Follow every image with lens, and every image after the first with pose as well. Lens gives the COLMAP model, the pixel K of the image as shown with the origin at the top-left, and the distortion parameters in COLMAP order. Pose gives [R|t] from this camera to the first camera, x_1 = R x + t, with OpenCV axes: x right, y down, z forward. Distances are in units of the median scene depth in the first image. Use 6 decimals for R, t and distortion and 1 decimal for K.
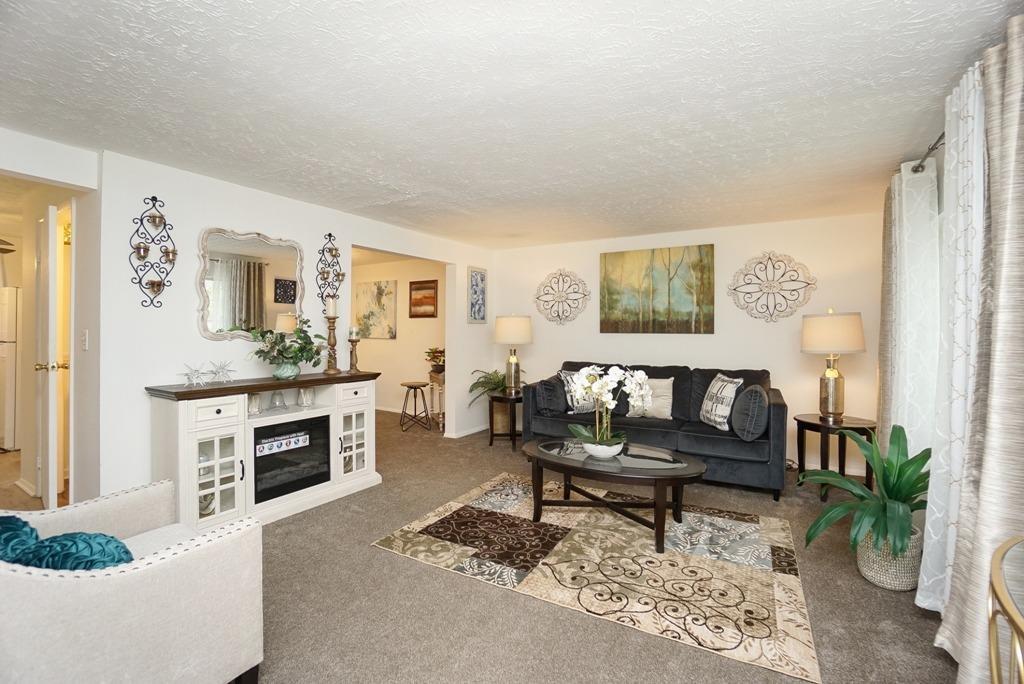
lens RADIAL K [[467.6, 0, 512.6], [0, 467.6, 330.0], [0, 0, 1]] dist [0.000184, -0.000009]
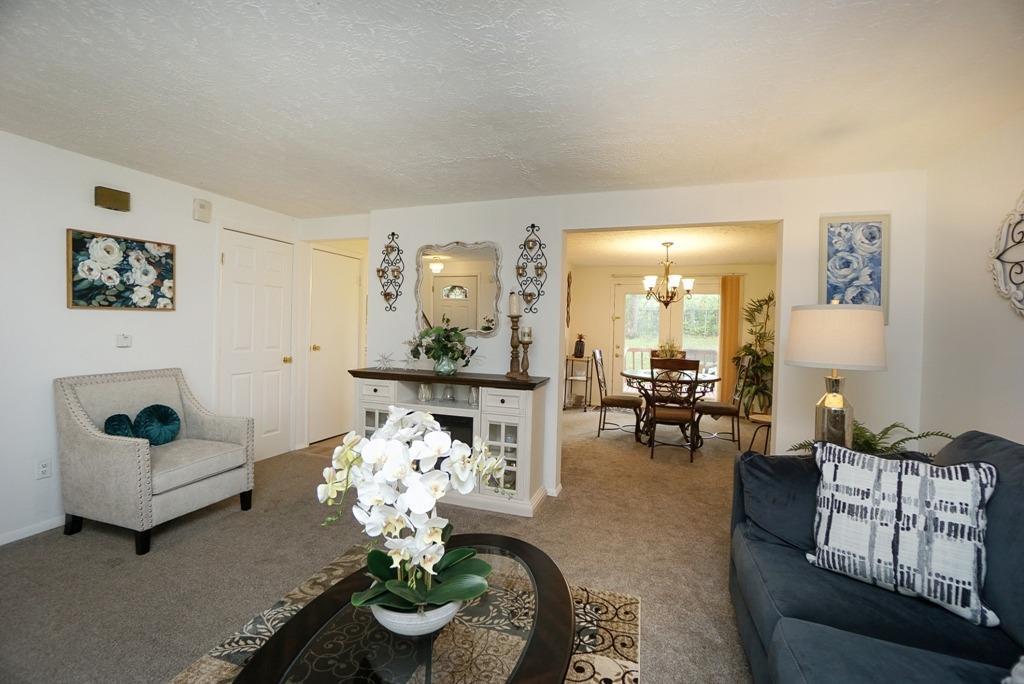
lens RADIAL K [[459.9, 0, 512.0], [0, 459.9, 342.0], [0, 0, 1]] dist [-0.044778, 0.000005]
pose [[0.203794, 0.025136, -0.978691, 0.503755], [-0.022441, 0.999528, 0.020998, 0.004636], [0.978757, 0.017684, 0.204262, 0.824157]]
